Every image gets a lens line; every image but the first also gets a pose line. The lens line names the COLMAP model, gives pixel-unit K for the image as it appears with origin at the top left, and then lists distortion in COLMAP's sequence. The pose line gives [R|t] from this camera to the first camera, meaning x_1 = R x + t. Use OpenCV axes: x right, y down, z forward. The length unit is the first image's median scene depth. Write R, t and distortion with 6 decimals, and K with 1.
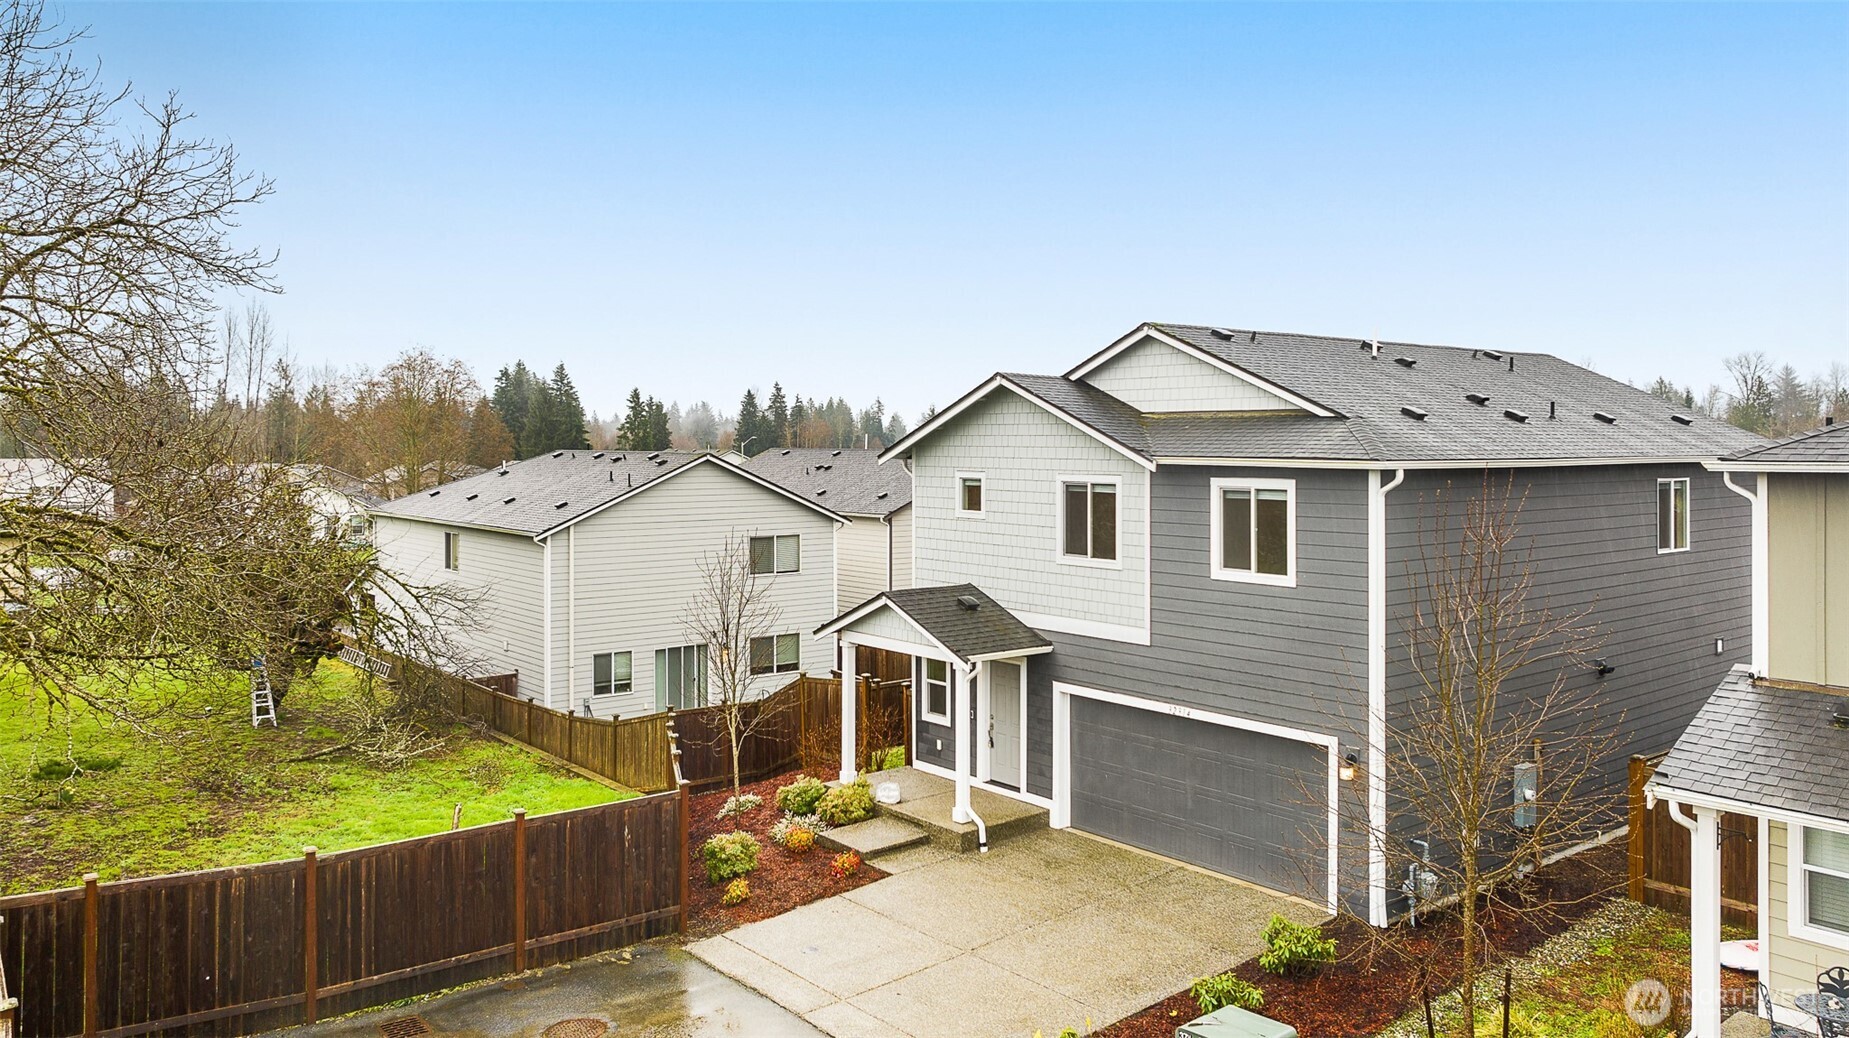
lens RADIAL K [[1363.5, 0, 931.5], [0, 1363.5, 450.5], [0, 0, 1]] dist [-0.008218, -0.001933]
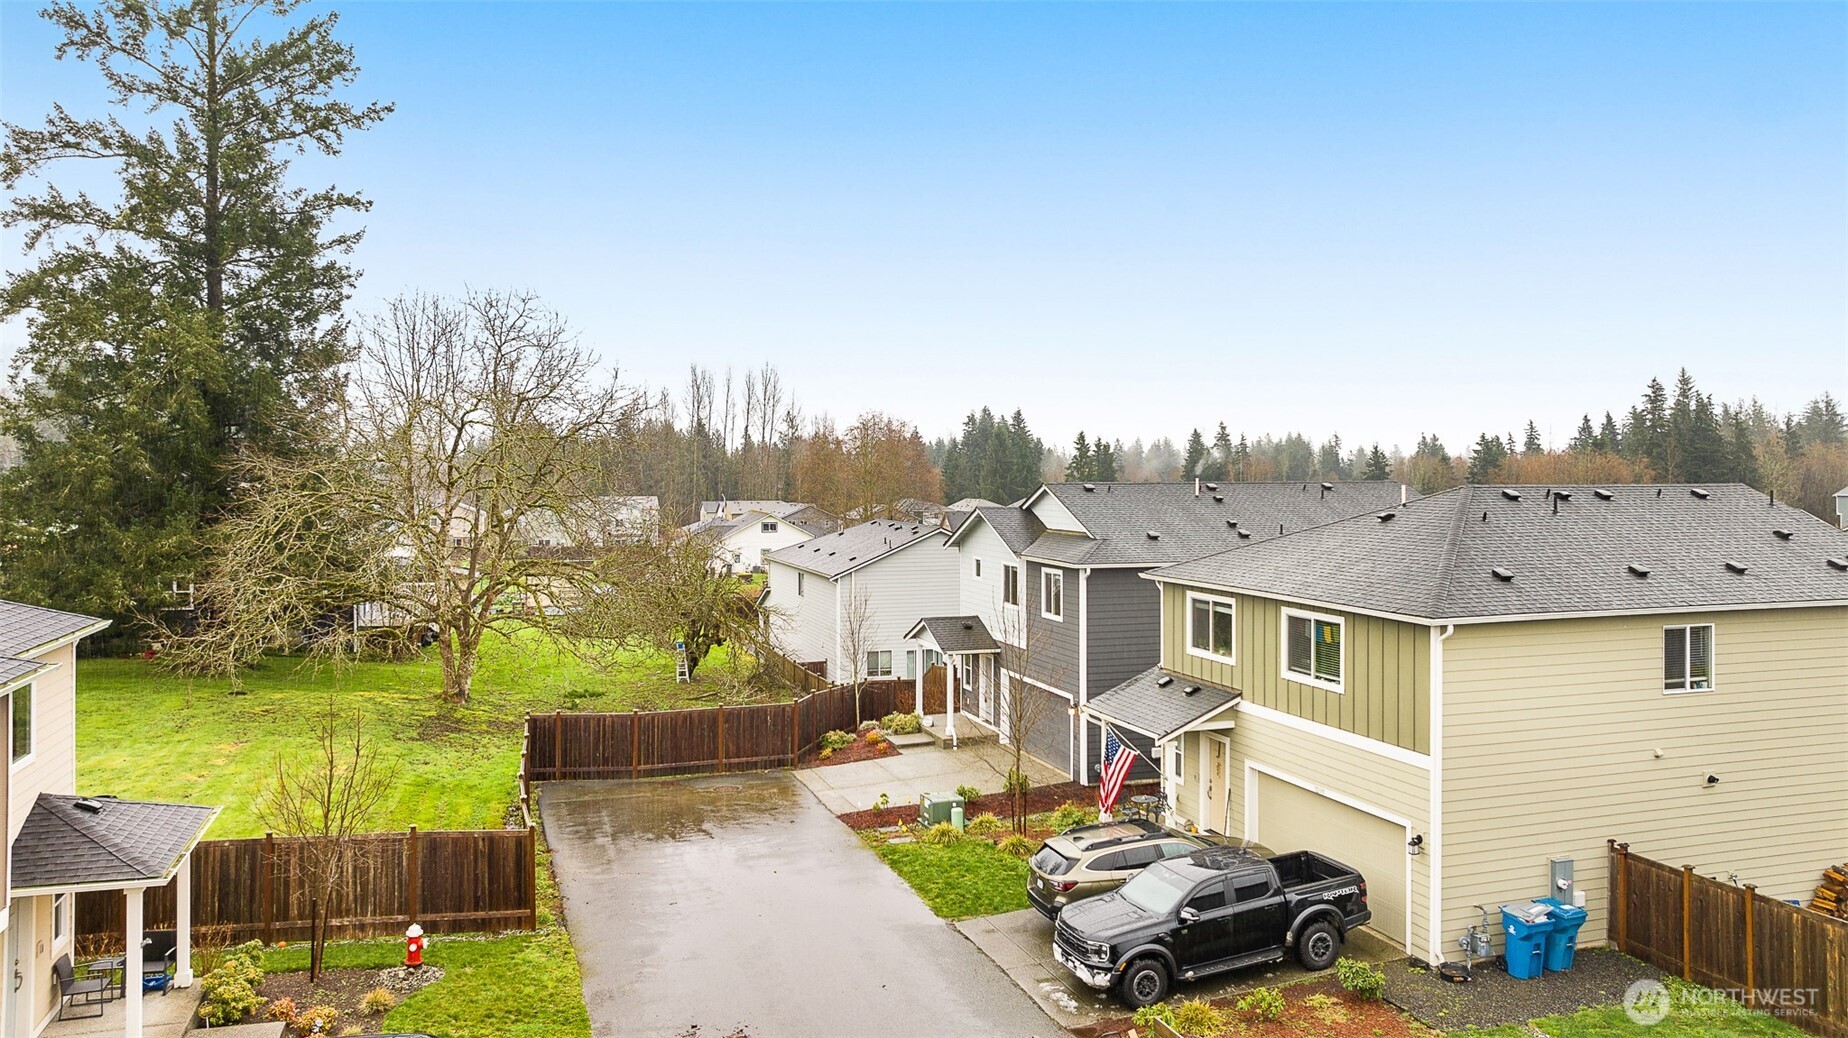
lens RADIAL K [[1336.2, 0, 929.3], [0, 1336.2, 466.3], [0, 0, 1]] dist [0.000987, -0.000576]
pose [[0.936778, -0.001144, -0.349923, 0.674600], [-0.002312, 0.999953, -0.009459, -0.099968], [0.349917, 0.009670, 0.936731, -0.832696]]
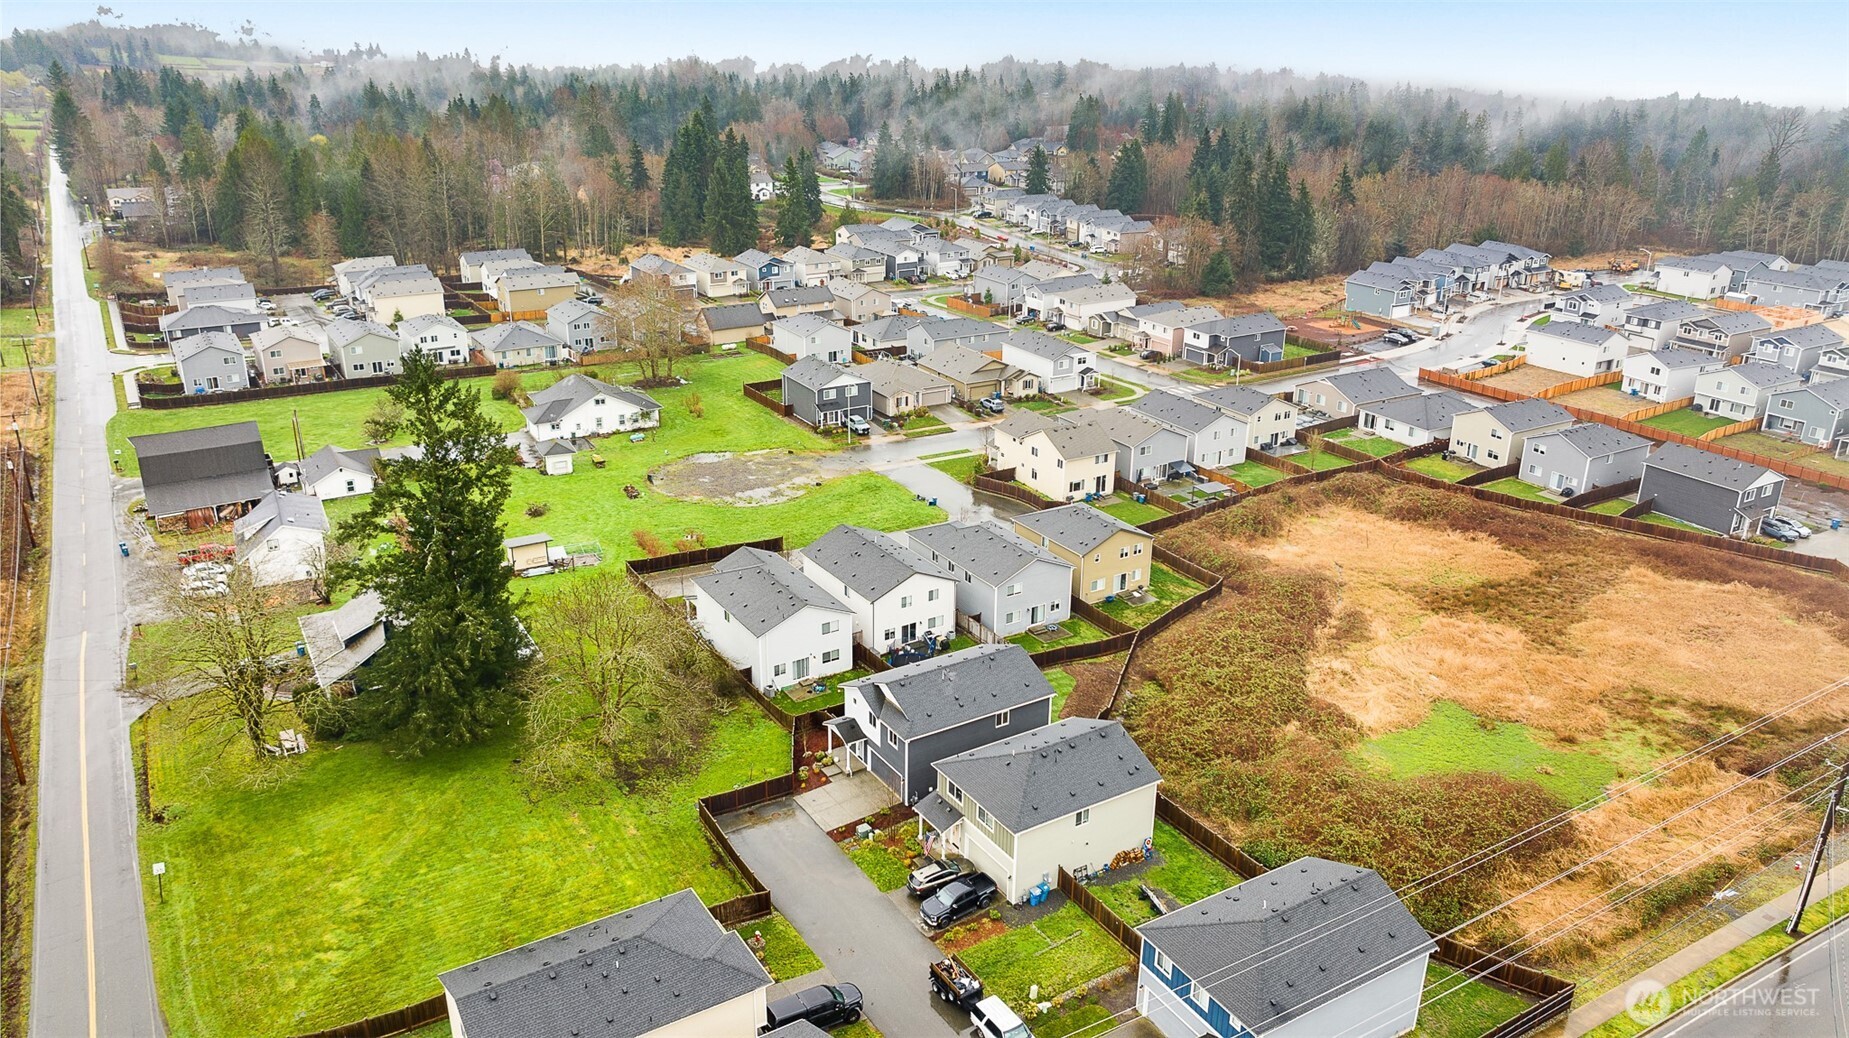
lens RADIAL K [[1298.7, 0, 924.5], [0, 1298.7, 519.0], [0, 0, 1]] dist [-0.000725, -0.039273]
pose [[0.992661, 0.053146, -0.108628, 0.782877], [-0.011856, 0.936696, 0.349942, -2.307626], [0.120350, -0.346086, 0.930452, -3.155722]]
